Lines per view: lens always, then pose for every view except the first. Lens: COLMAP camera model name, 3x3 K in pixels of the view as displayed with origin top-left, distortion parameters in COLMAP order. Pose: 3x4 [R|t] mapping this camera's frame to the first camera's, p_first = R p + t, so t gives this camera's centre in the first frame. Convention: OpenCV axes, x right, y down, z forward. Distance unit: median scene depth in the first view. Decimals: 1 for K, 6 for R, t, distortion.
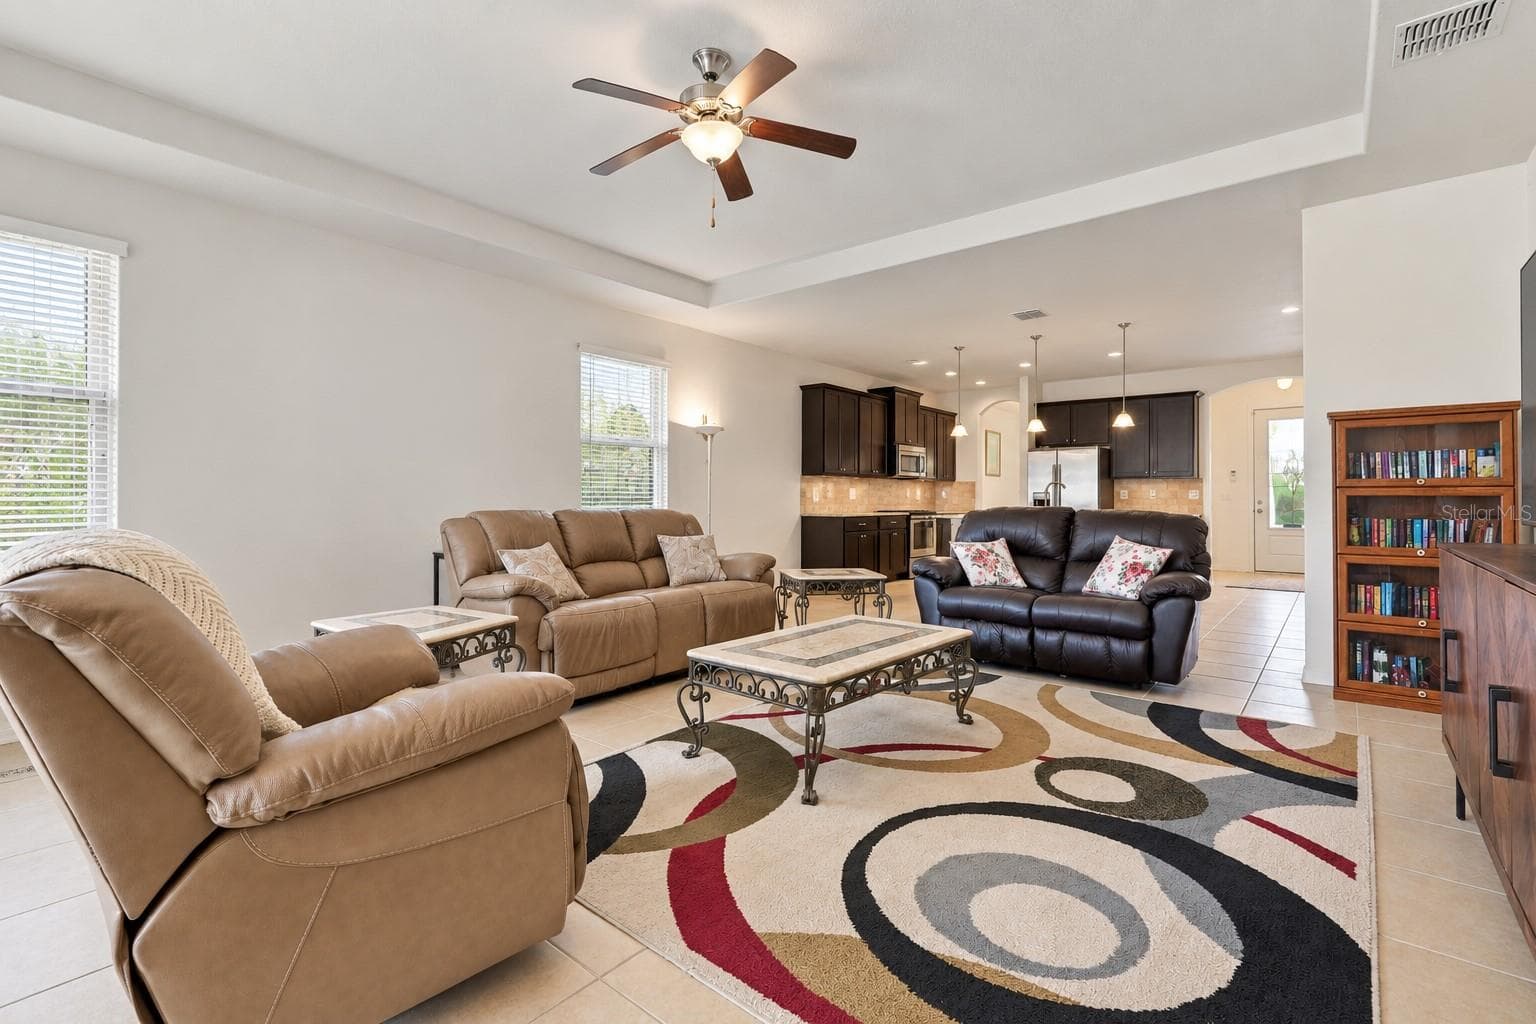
lens RADIAL K [[707.8, 0, 764.7], [0, 707.8, 508.3], [0, 0, 1]] dist [-0.012143, -0.000196]
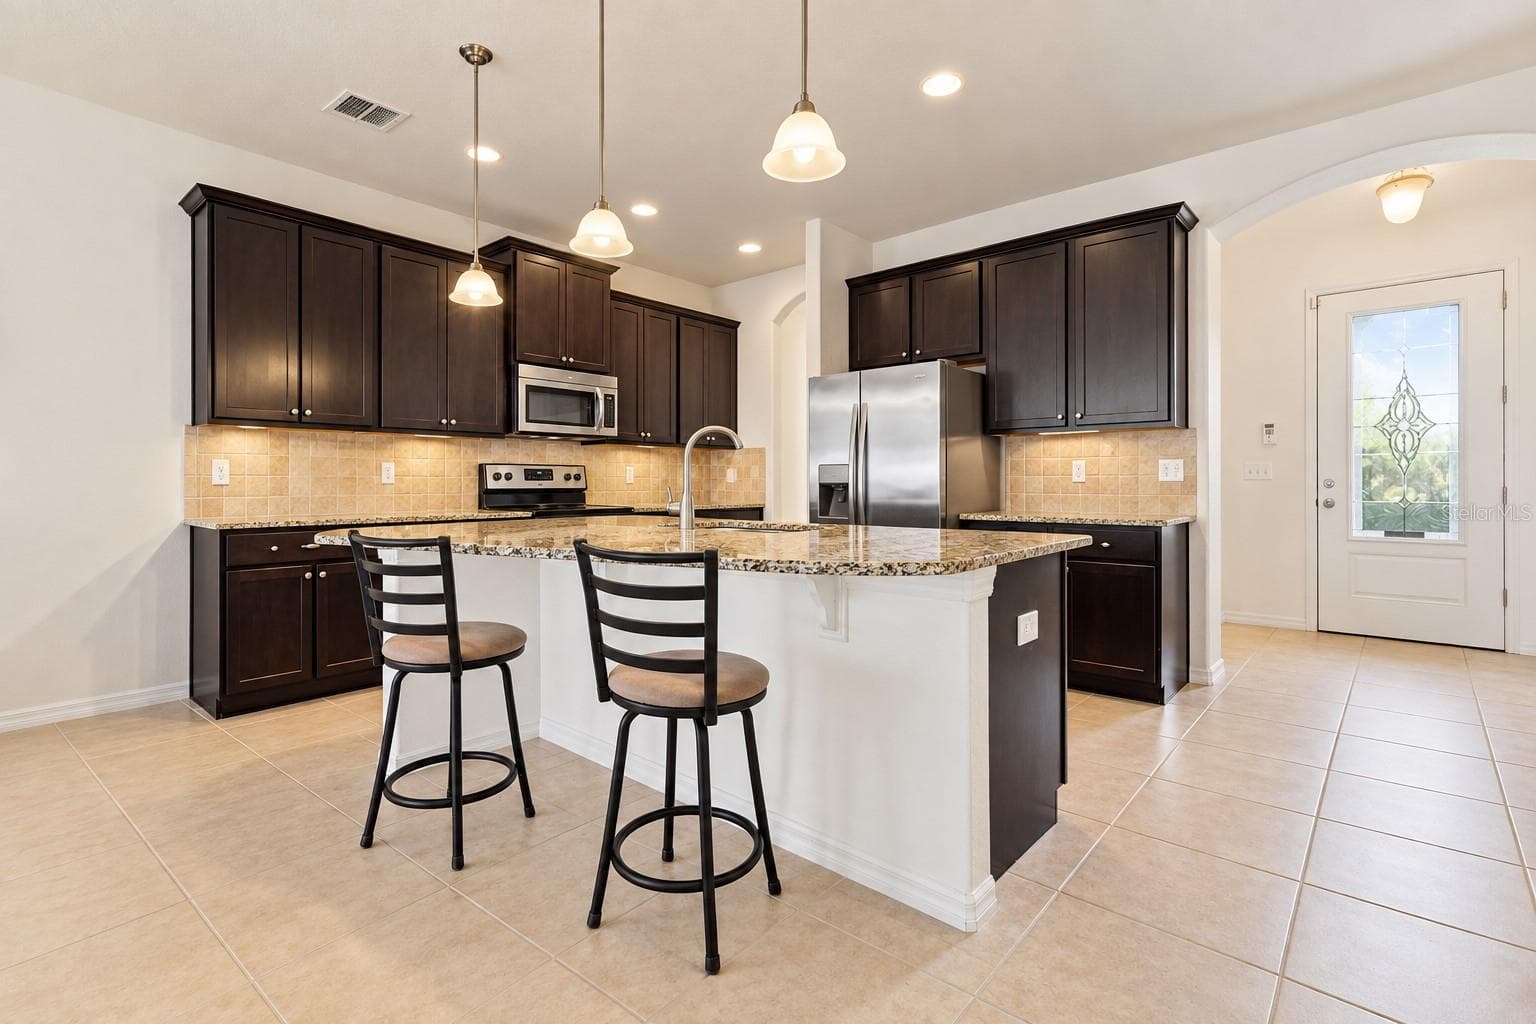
lens RADIAL K [[707.8, 0, 771.9], [0, 707.8, 498.1], [0, 0, 1]] dist [-0.012143, -0.000196]
pose [[0.999175, -0.005041, -0.040293, 0.377468], [0.005818, 0.999799, 0.019180, -0.010834], [0.040189, -0.019398, 0.999004, 0.554136]]
